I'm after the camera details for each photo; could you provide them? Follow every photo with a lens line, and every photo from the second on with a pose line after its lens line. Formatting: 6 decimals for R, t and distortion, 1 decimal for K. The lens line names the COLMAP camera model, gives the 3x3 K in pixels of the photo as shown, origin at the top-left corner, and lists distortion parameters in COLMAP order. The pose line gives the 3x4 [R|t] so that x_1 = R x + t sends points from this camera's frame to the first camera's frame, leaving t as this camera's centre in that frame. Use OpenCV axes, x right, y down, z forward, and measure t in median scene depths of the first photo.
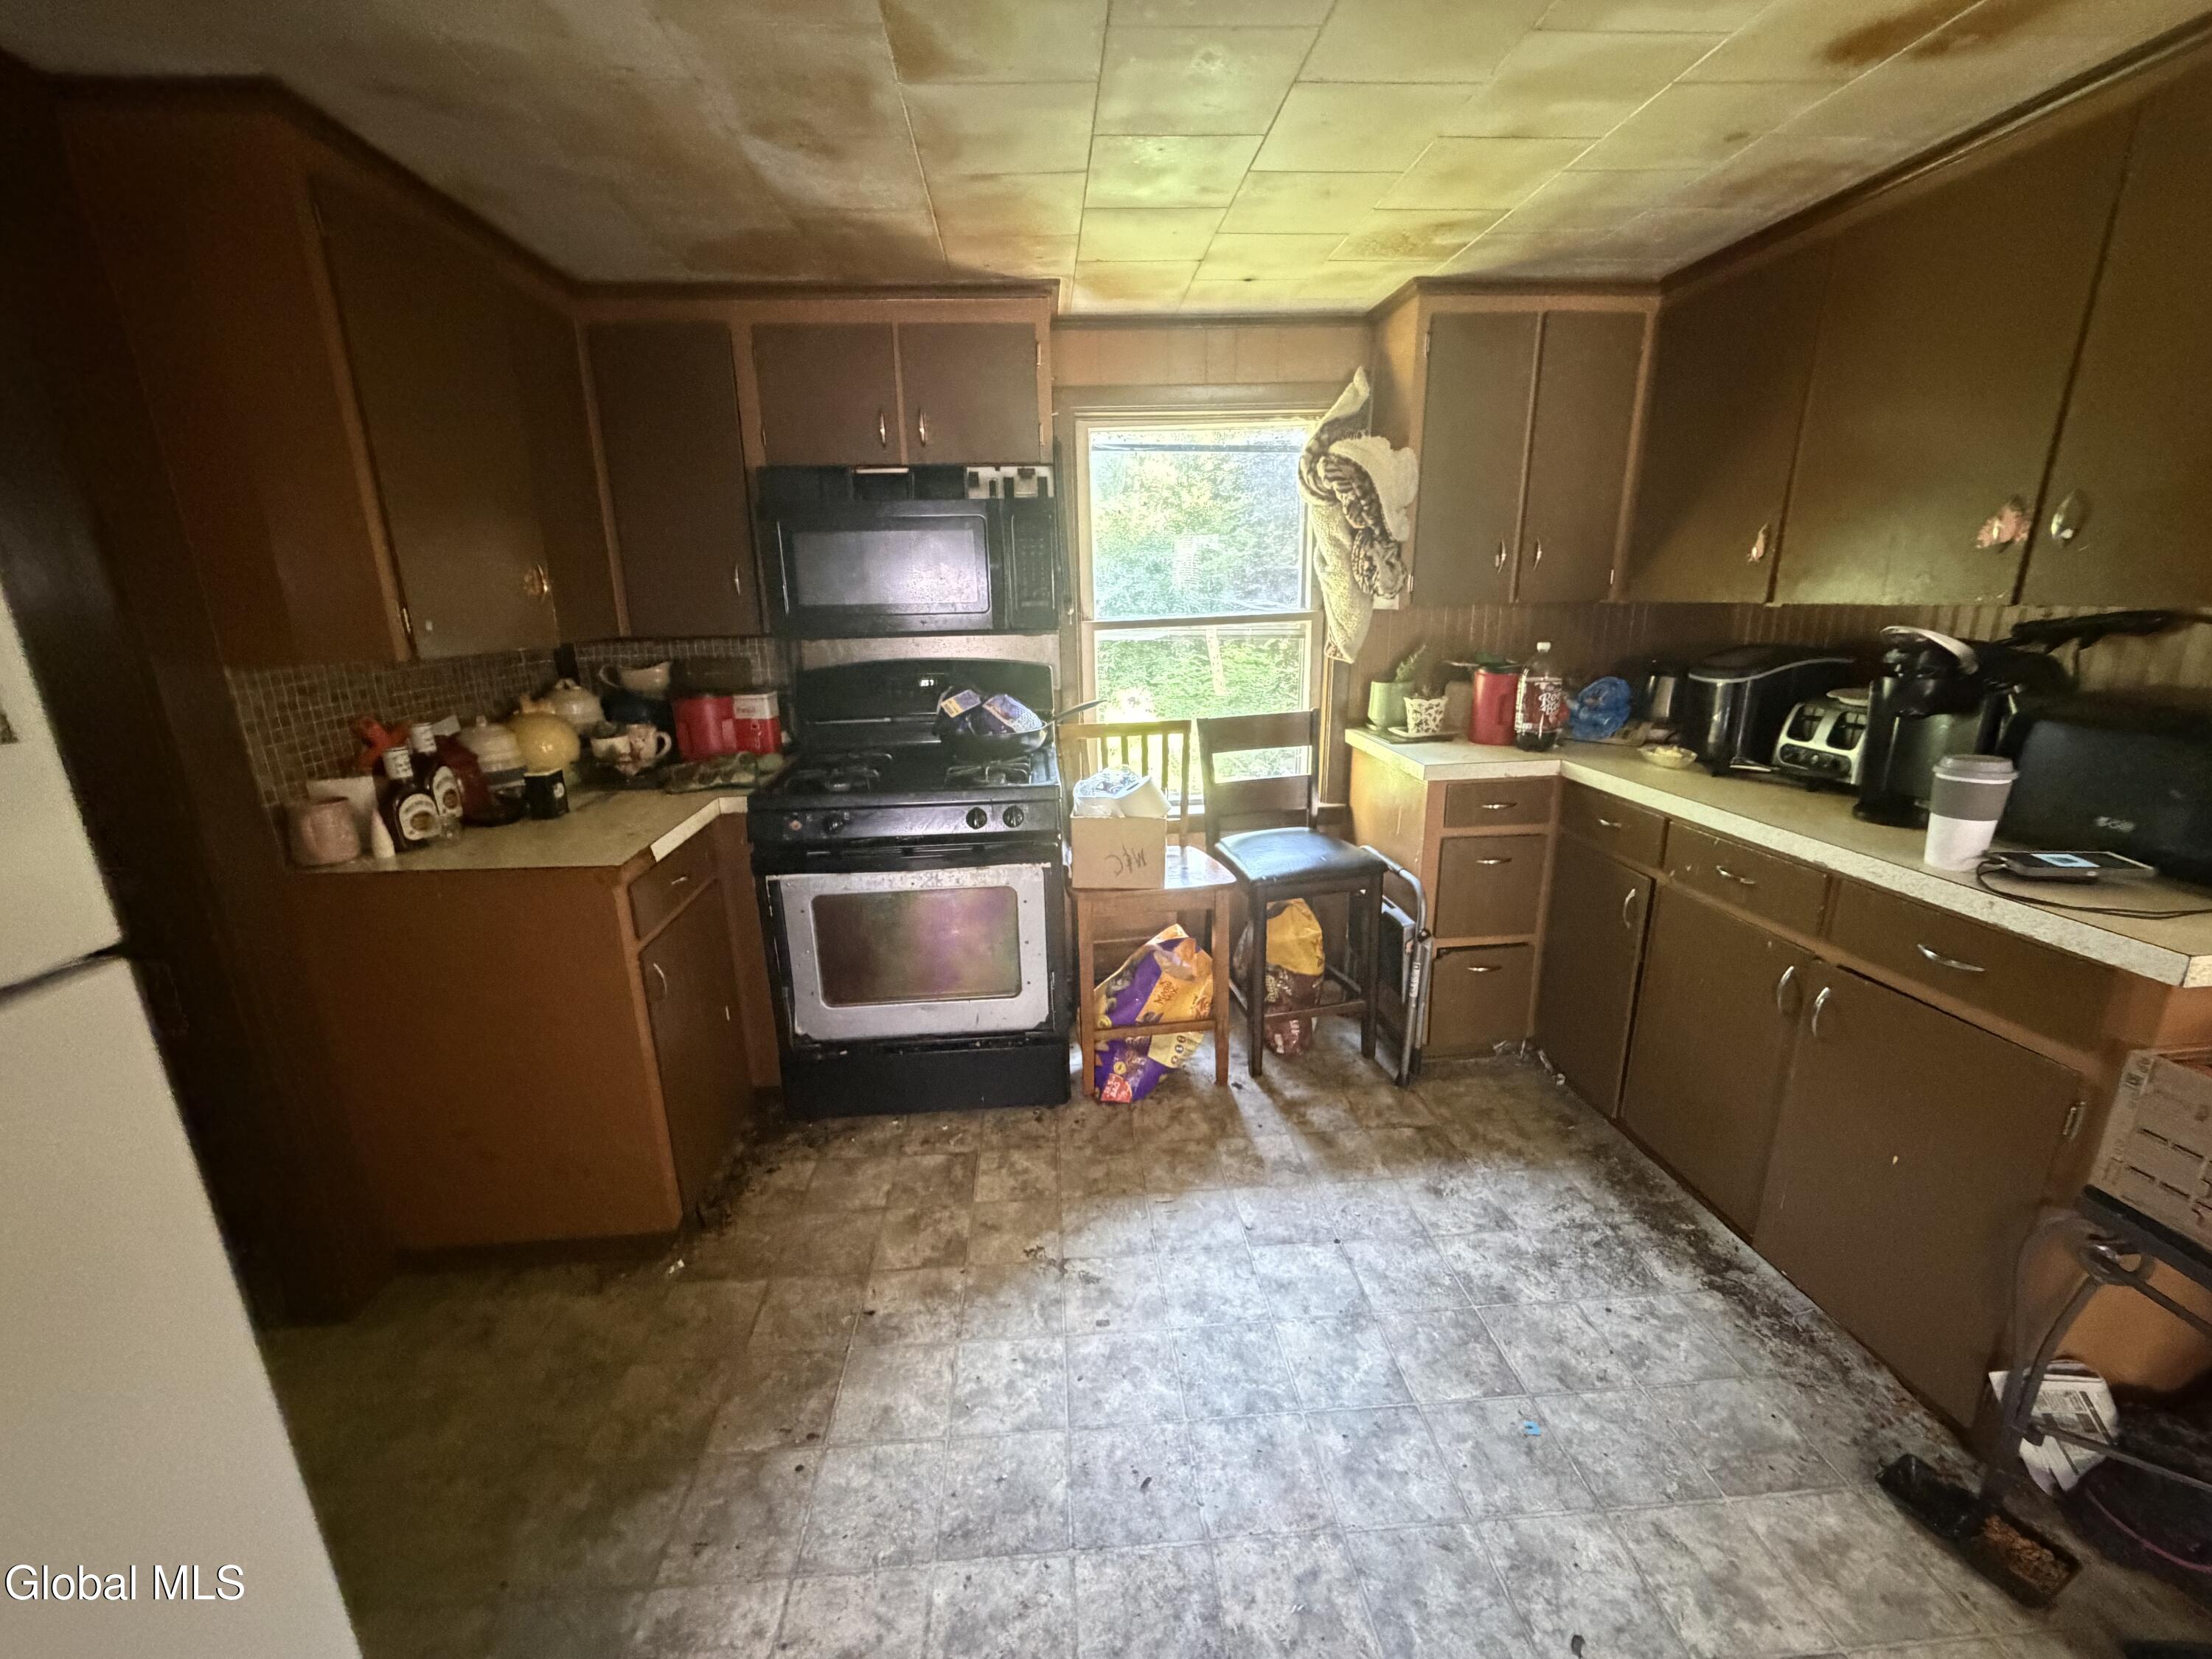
lens RADIAL K [[882.7, 0, 1099.3], [0, 882.7, 832.1], [0, 0, 1]] dist [0.000647, -0.000200]
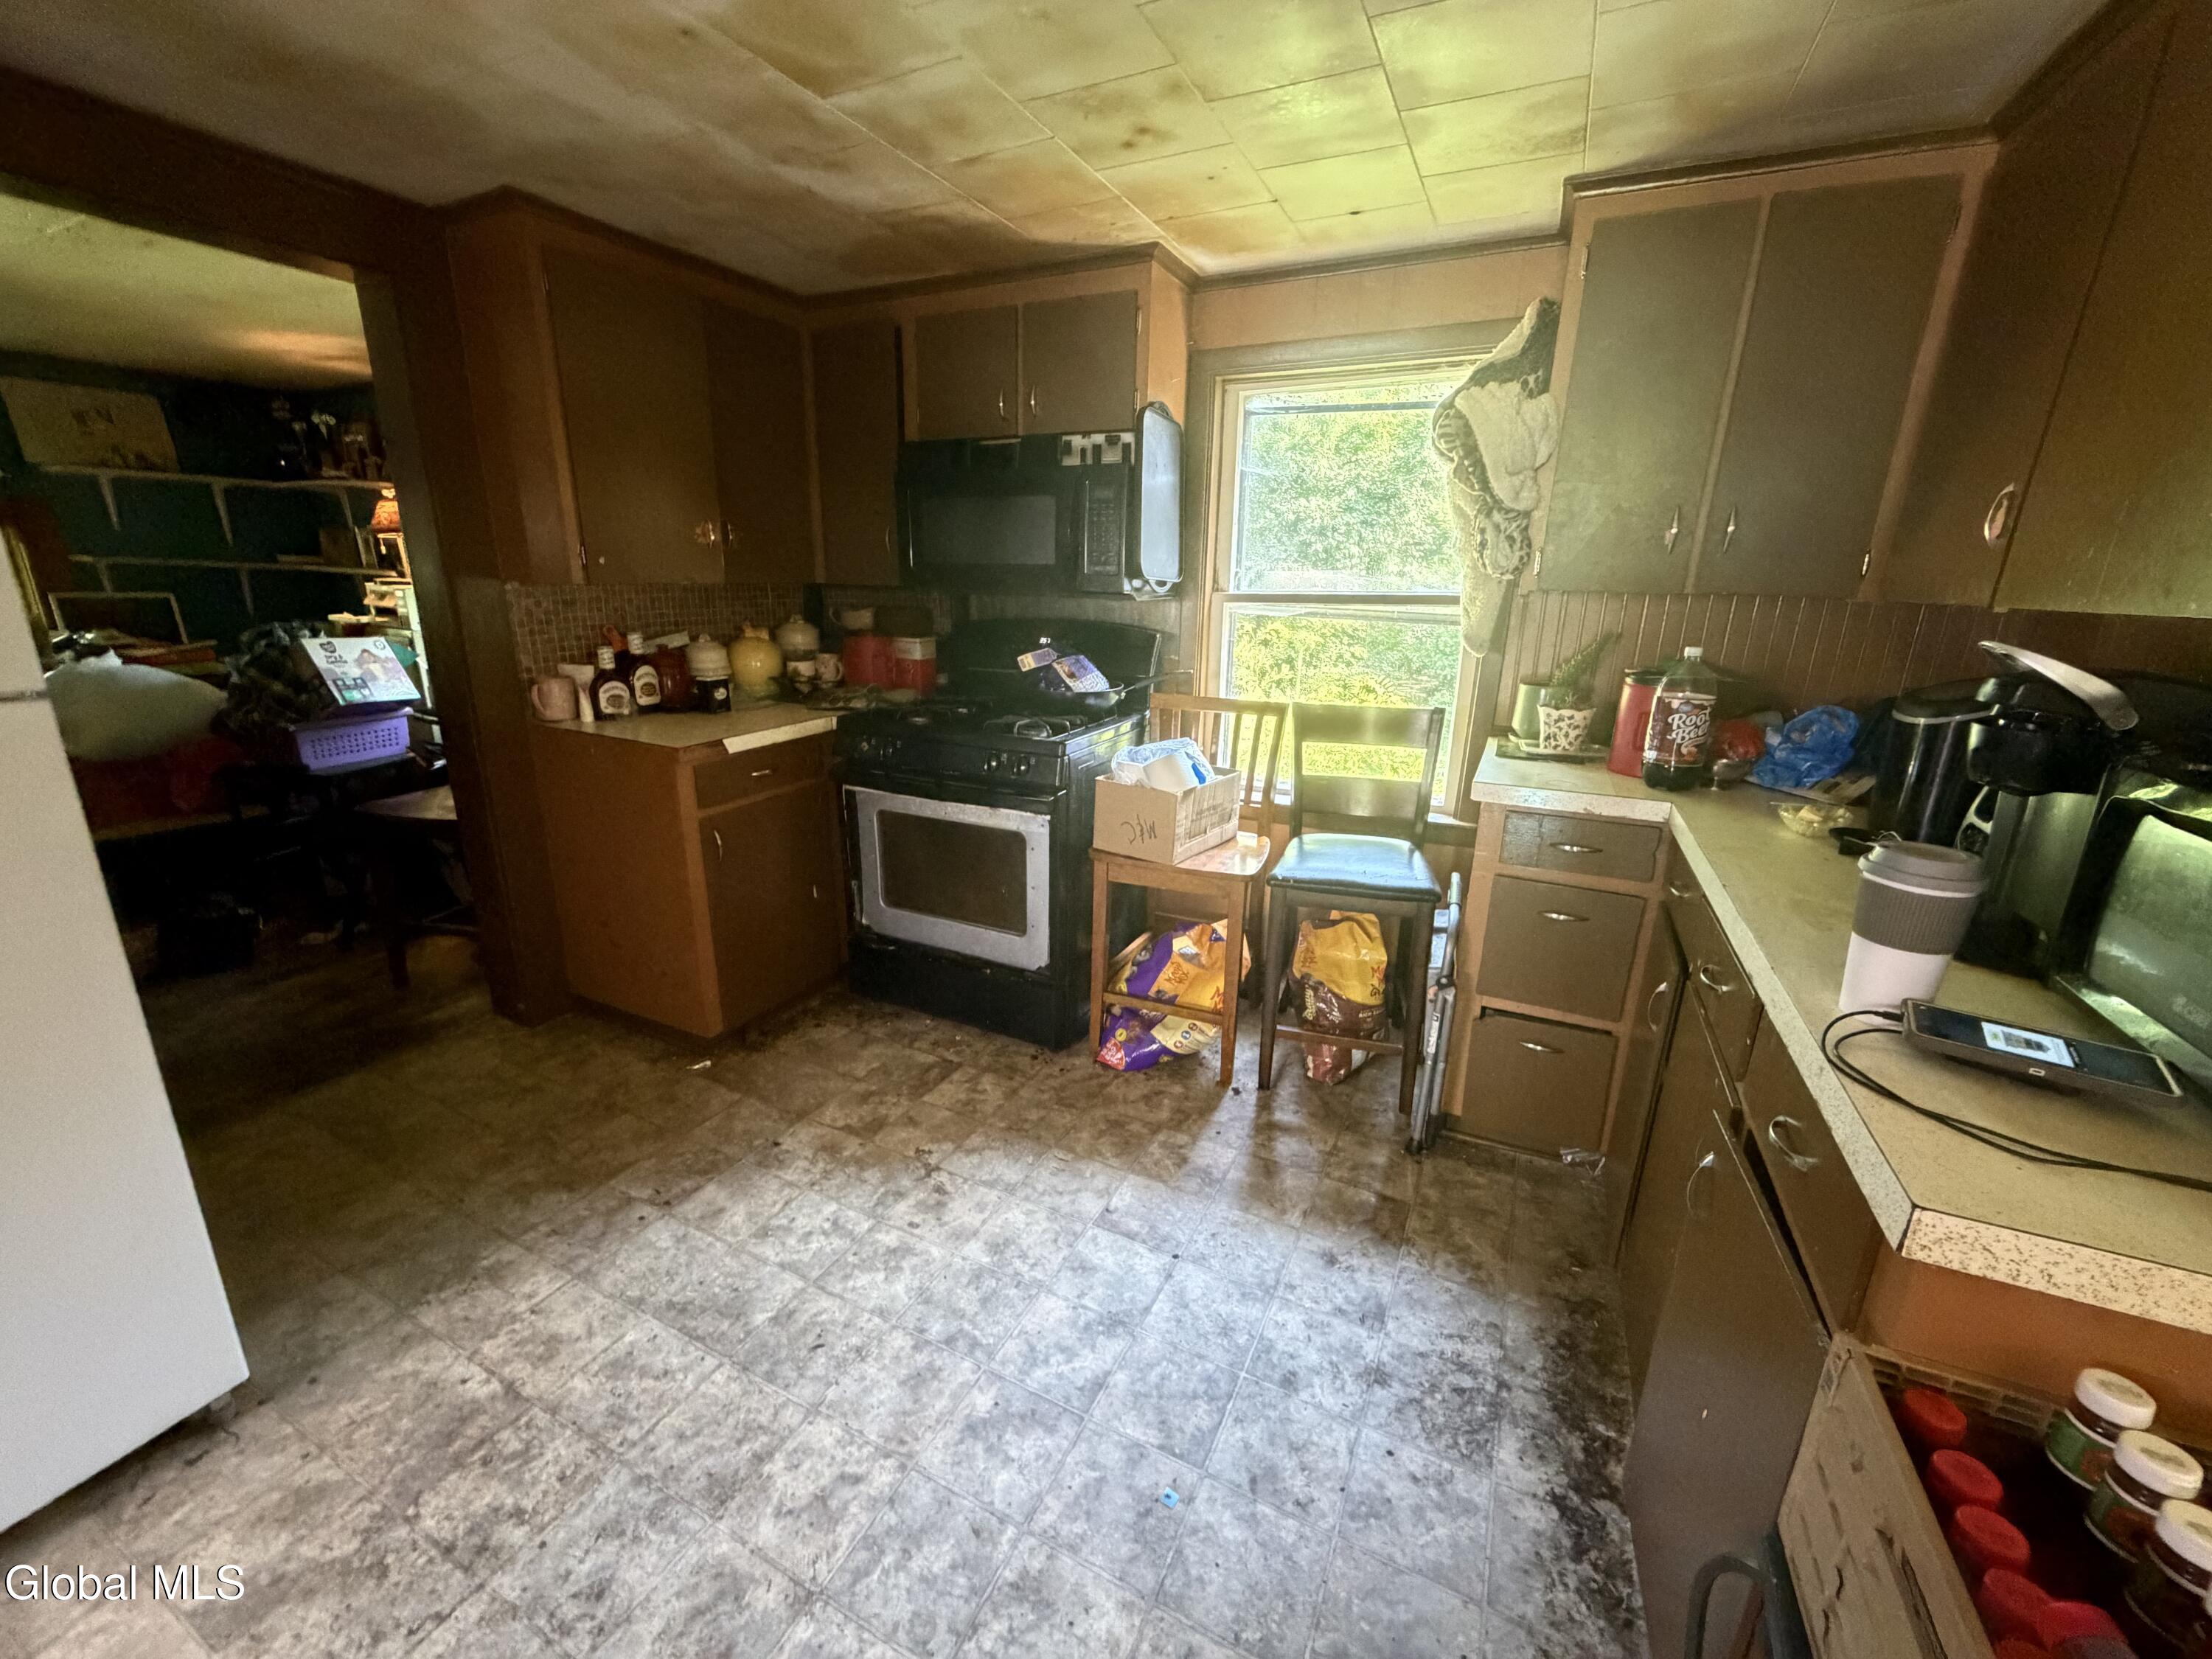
lens RADIAL K [[882.7, 0, 1099.2], [0, 882.7, 832.9], [0, 0, 1]] dist [0.000647, -0.000200]
pose [[0.861202, 0.181136, -0.474891, 0.542838], [-0.170630, 0.983151, 0.065567, -0.026423], [0.478766, 0.024565, 0.877599, 0.120938]]
